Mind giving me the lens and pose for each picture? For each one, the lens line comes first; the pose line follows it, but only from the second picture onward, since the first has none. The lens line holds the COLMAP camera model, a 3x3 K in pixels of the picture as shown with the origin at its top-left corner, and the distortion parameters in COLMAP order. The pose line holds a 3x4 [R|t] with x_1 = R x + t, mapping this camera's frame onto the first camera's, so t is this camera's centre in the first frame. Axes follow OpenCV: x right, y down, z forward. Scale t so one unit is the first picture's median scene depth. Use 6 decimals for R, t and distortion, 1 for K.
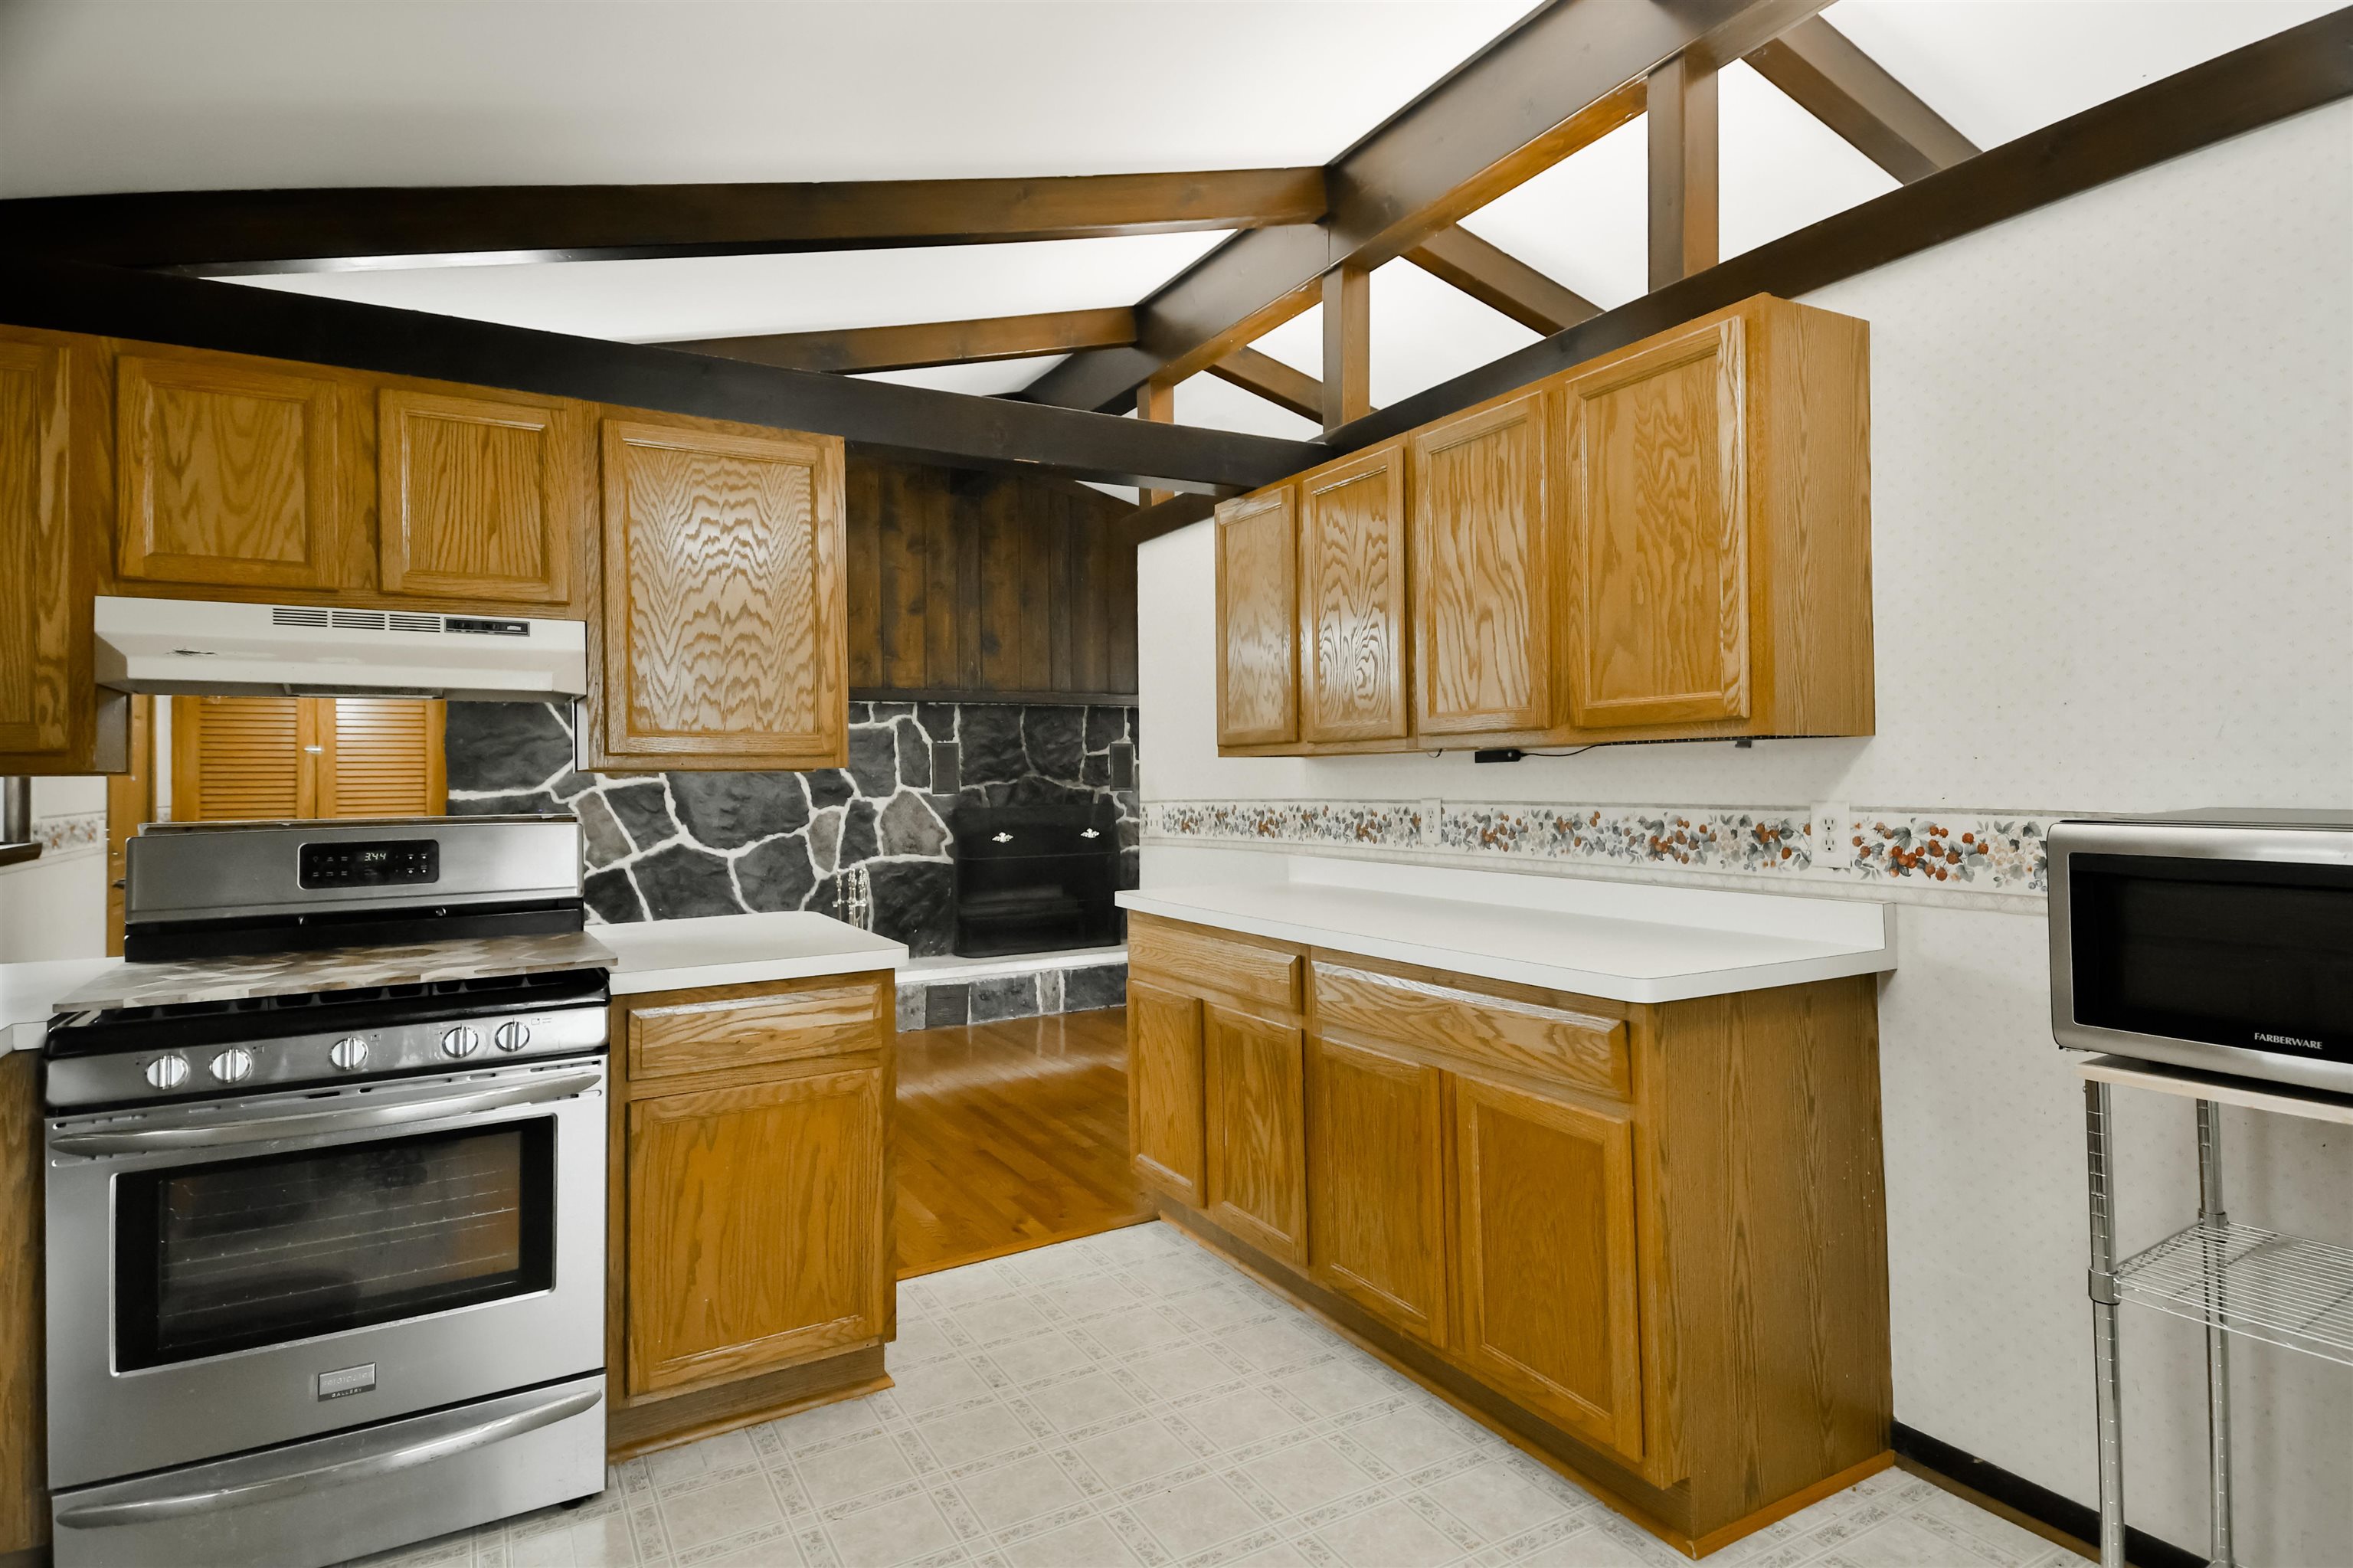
lens RADIAL K [[1228.5, 0, 1188.2], [0, 1228.5, 750.5], [0, 0, 1]] dist [0.002952, -0.008348]
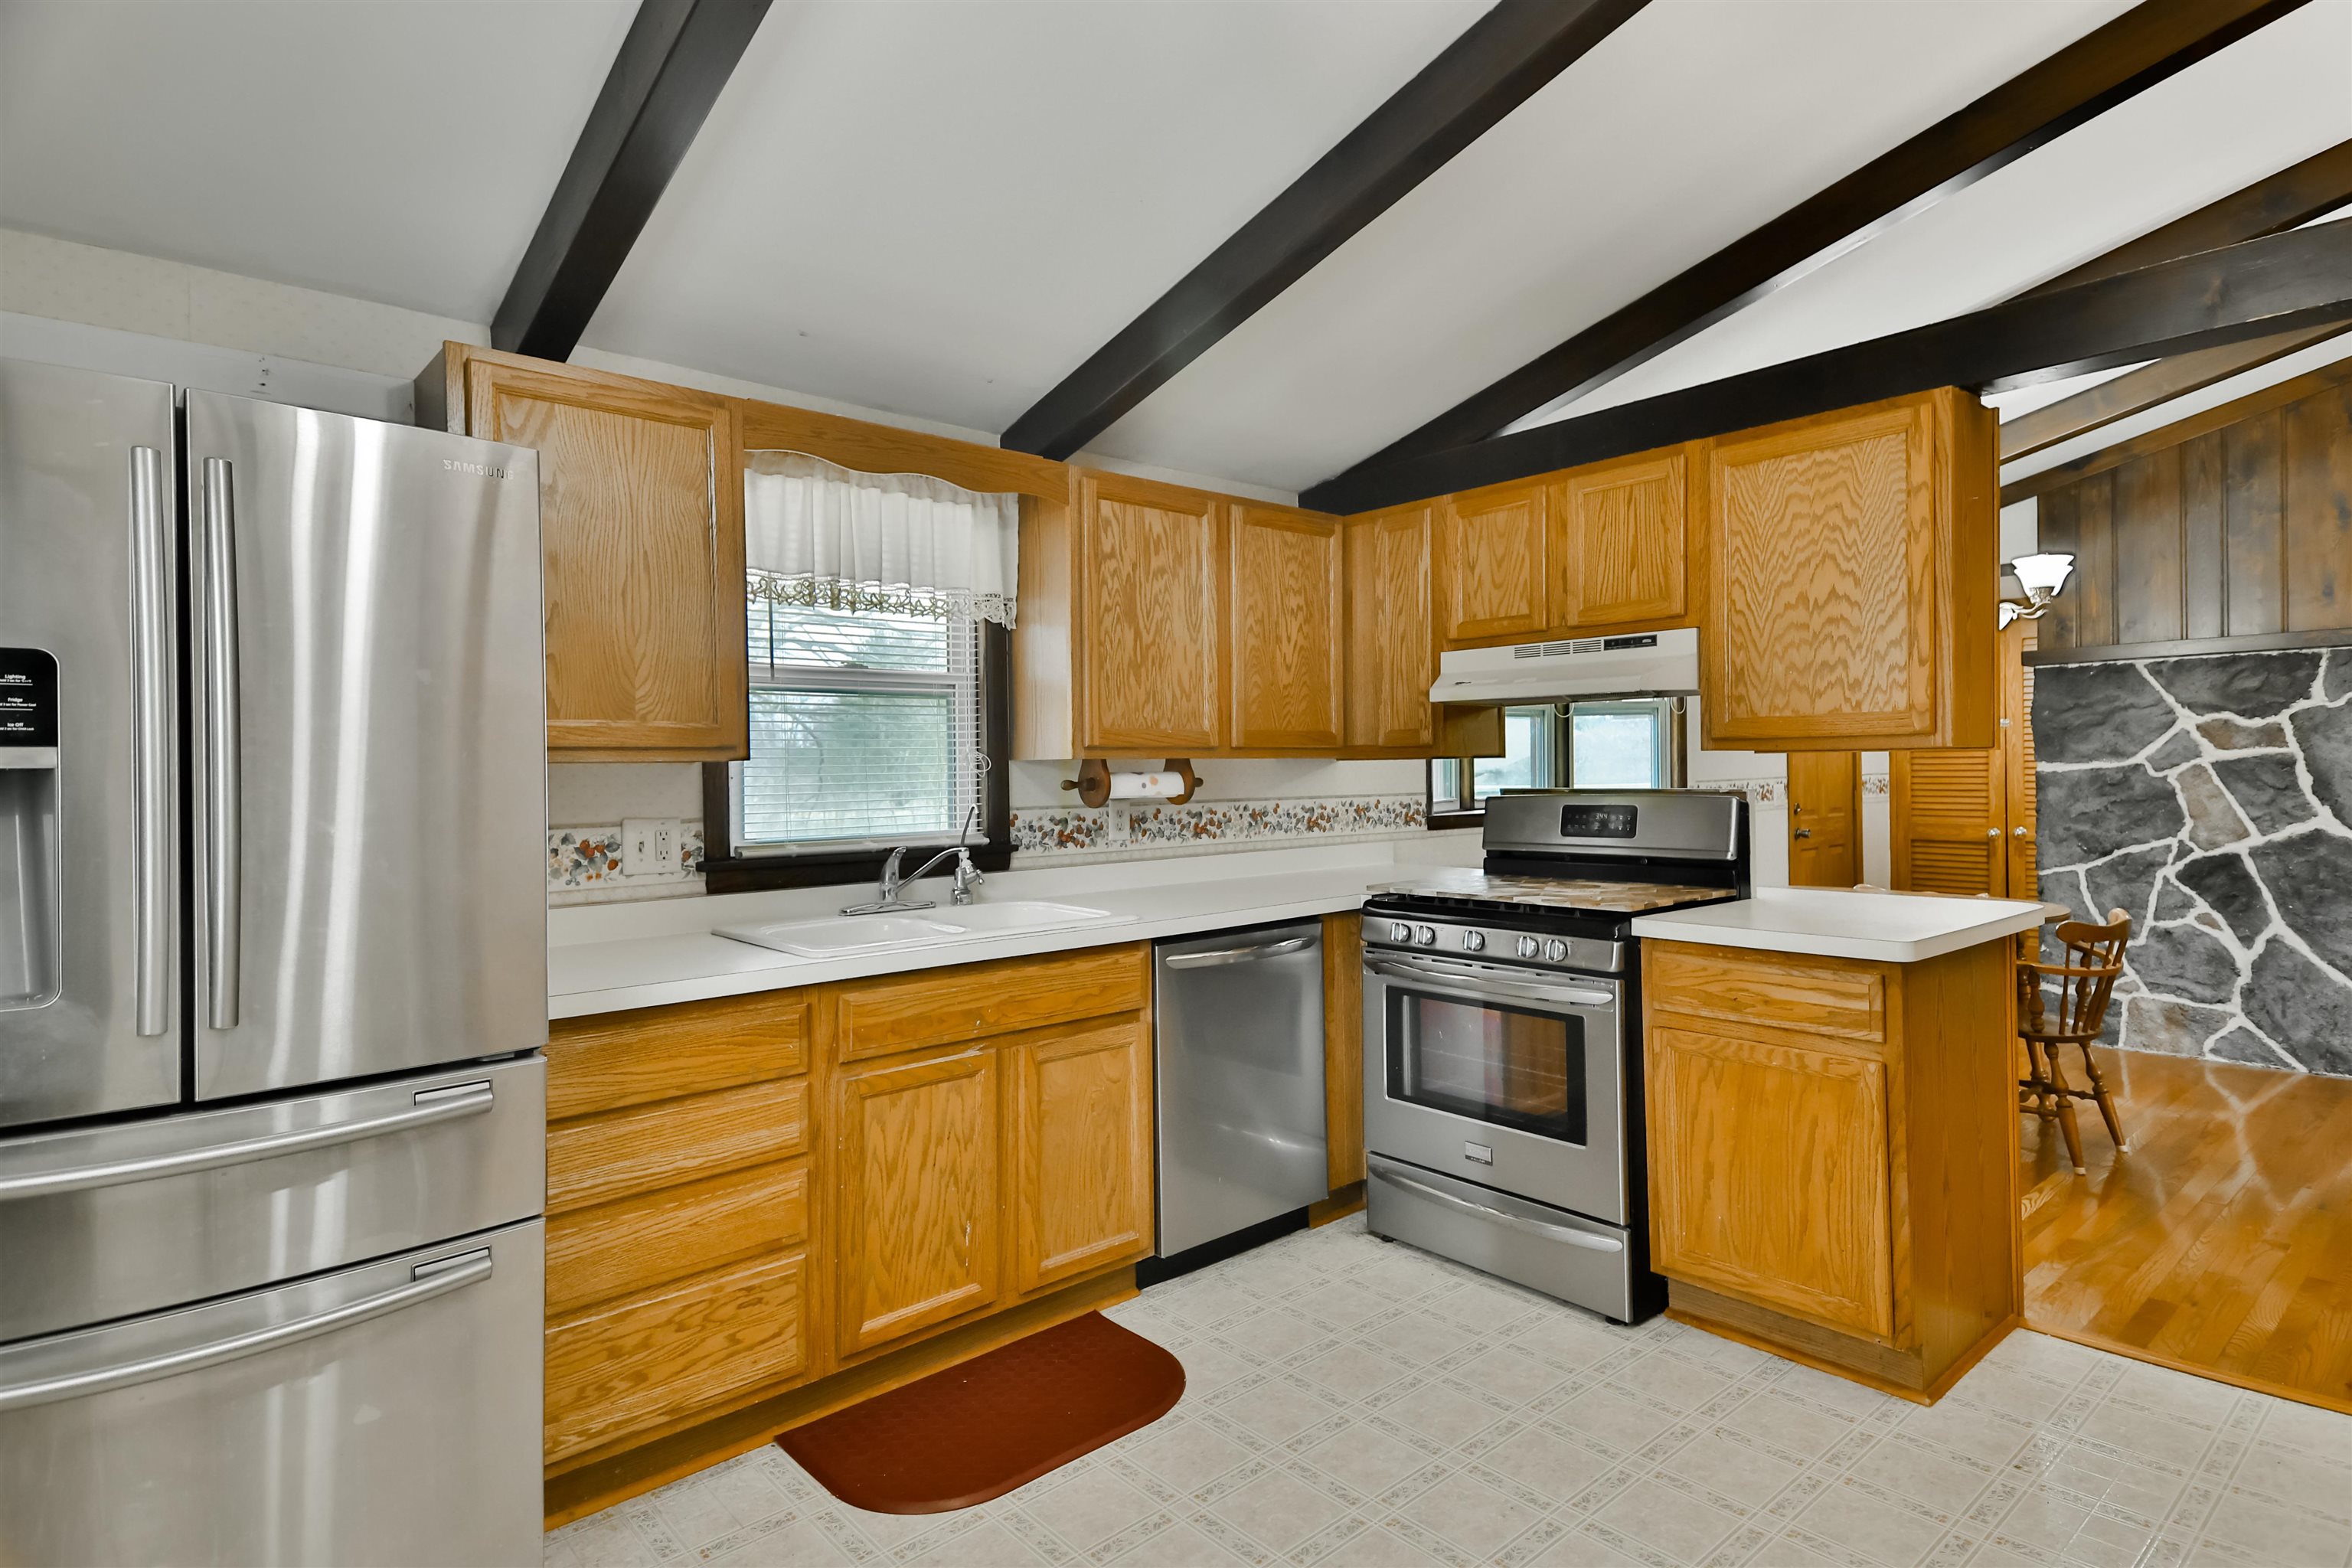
lens RADIAL K [[1227.9, 0, 1186.5], [0, 1227.9, 775.1], [0, 0, 1]] dist [0.002952, -0.008348]
pose [[0.146370, 0.014756, -0.989120, 0.285500], [0.034991, 0.999186, 0.020084, -0.001608], [0.988611, -0.037550, 0.145734, 0.155754]]
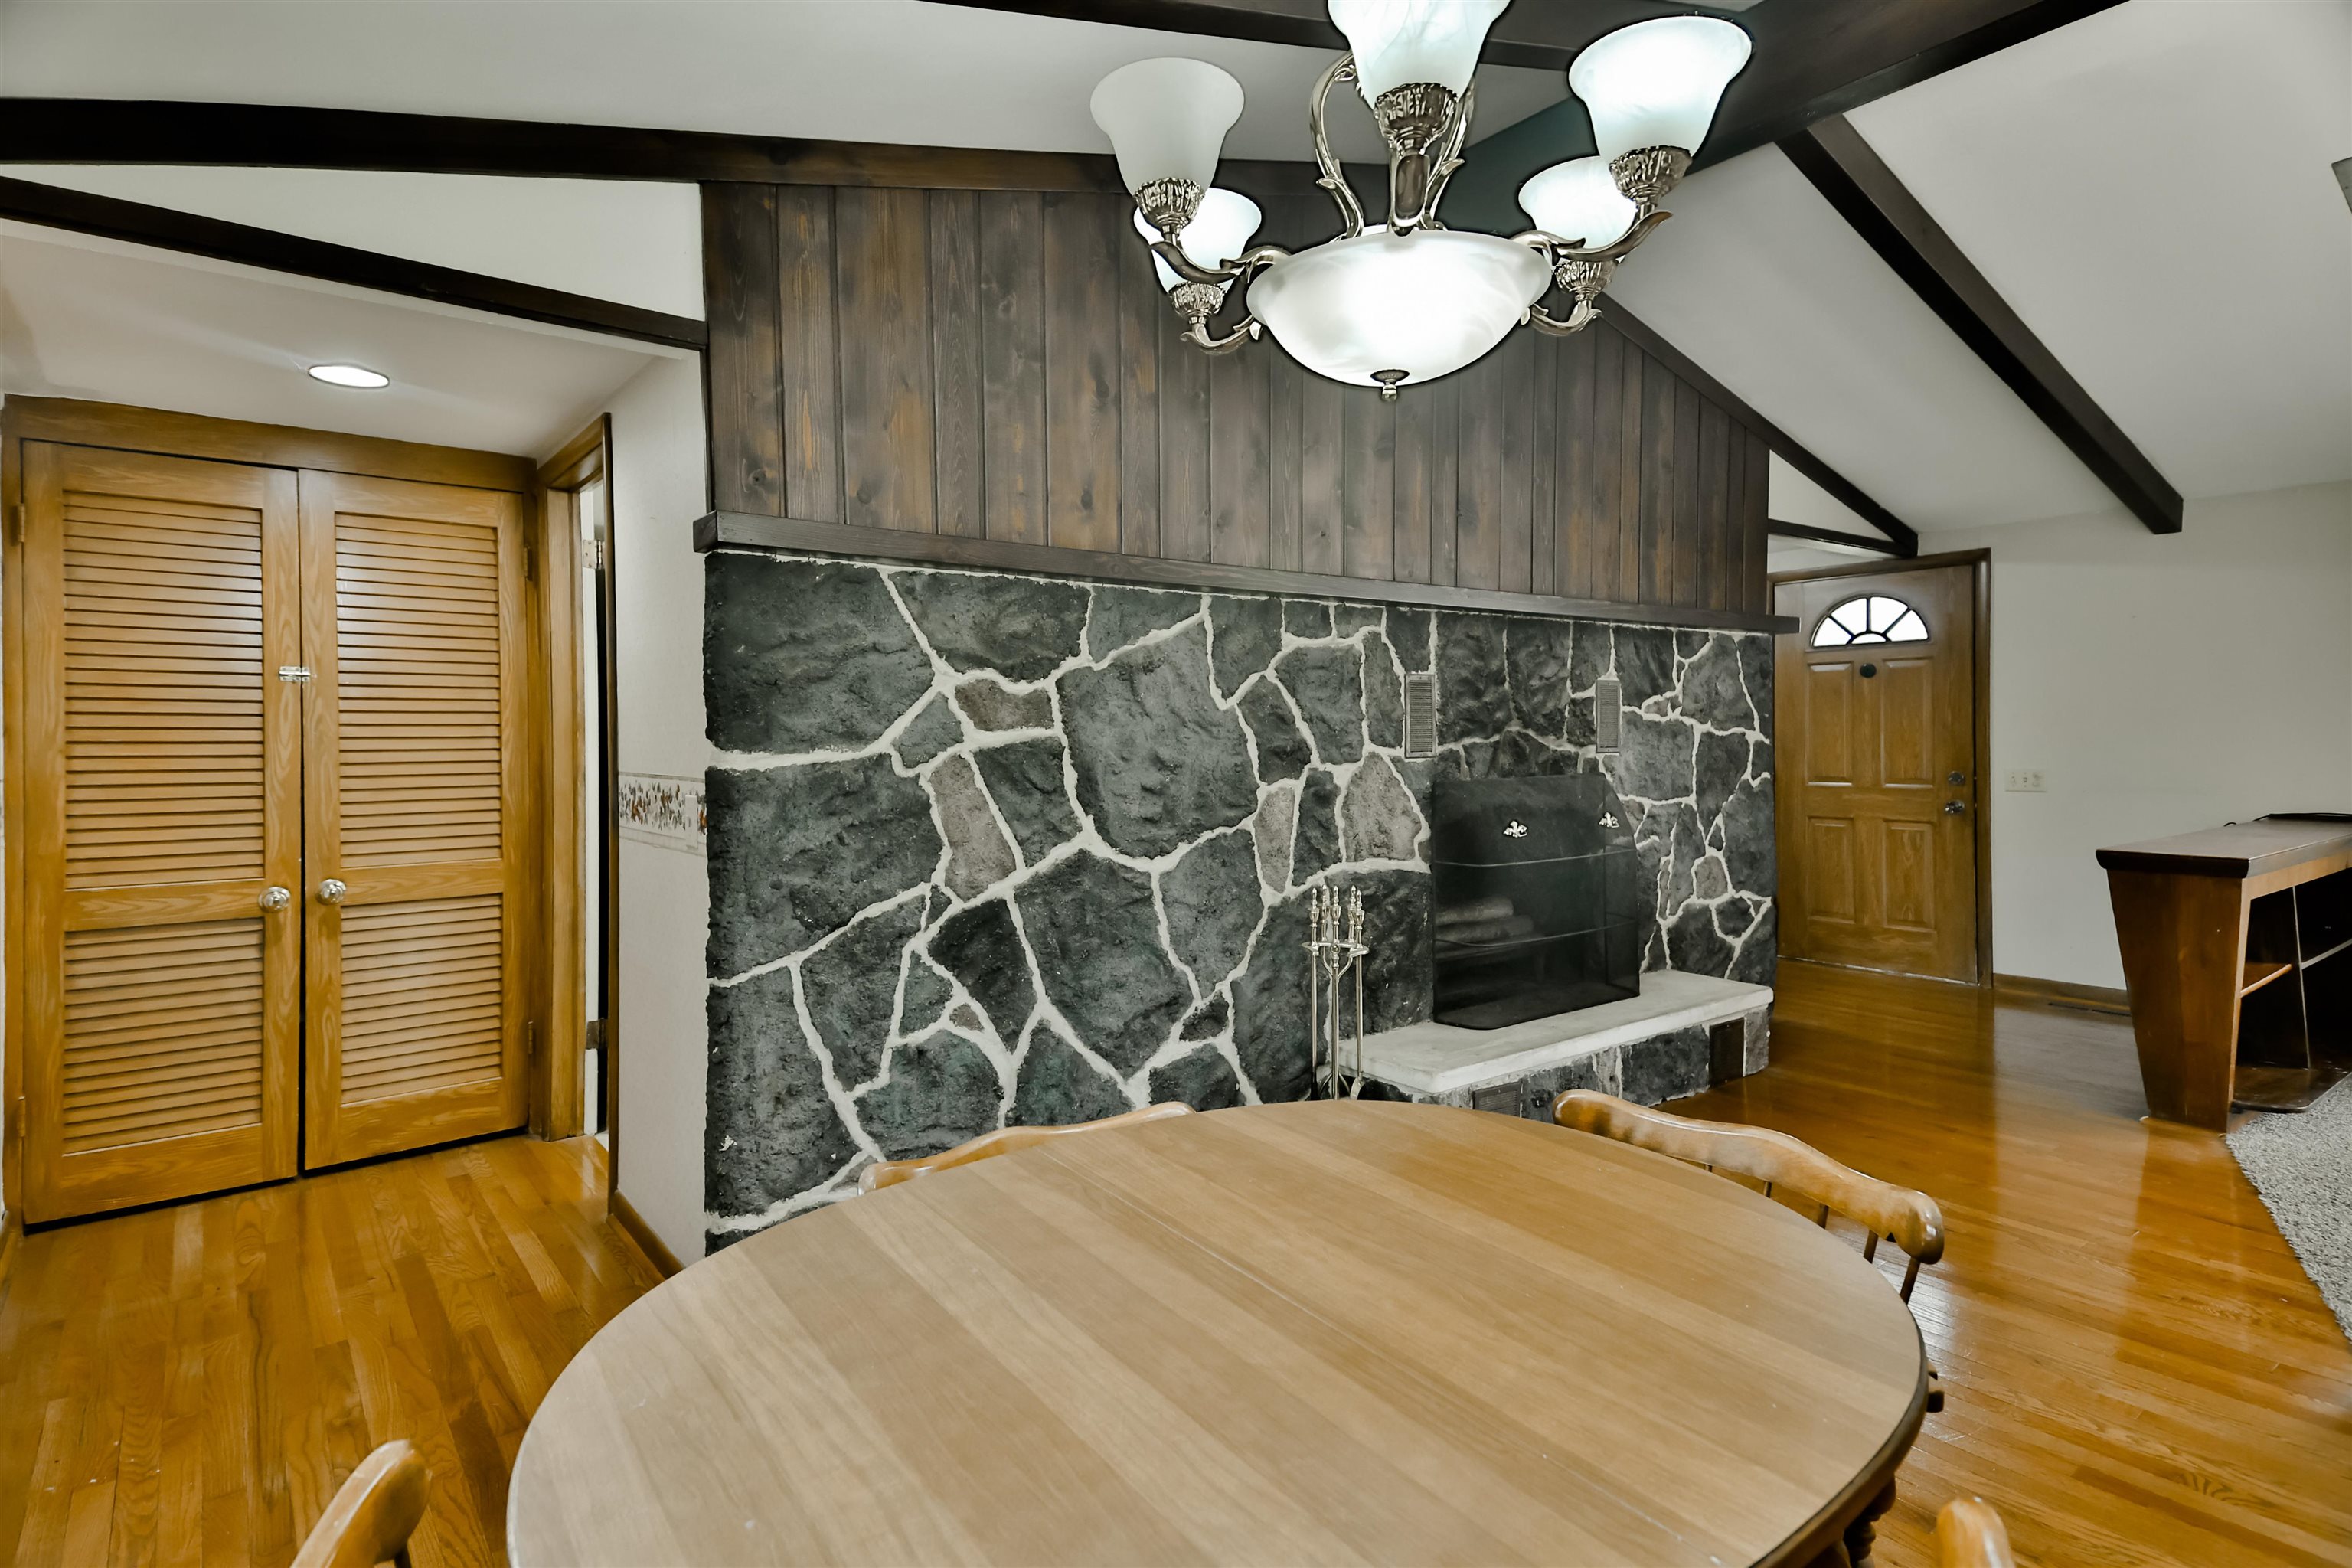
lens RADIAL K [[1227.9, 0, 1126.7], [0, 1227.9, 724.6], [0, 0, 1]] dist [0.002952, -0.008348]
pose [[0.991359, 0.006418, 0.131021, -0.489680], [-0.008189, 0.999882, 0.012988, 0.013995], [-0.130922, -0.013949, 0.991295, 0.483946]]
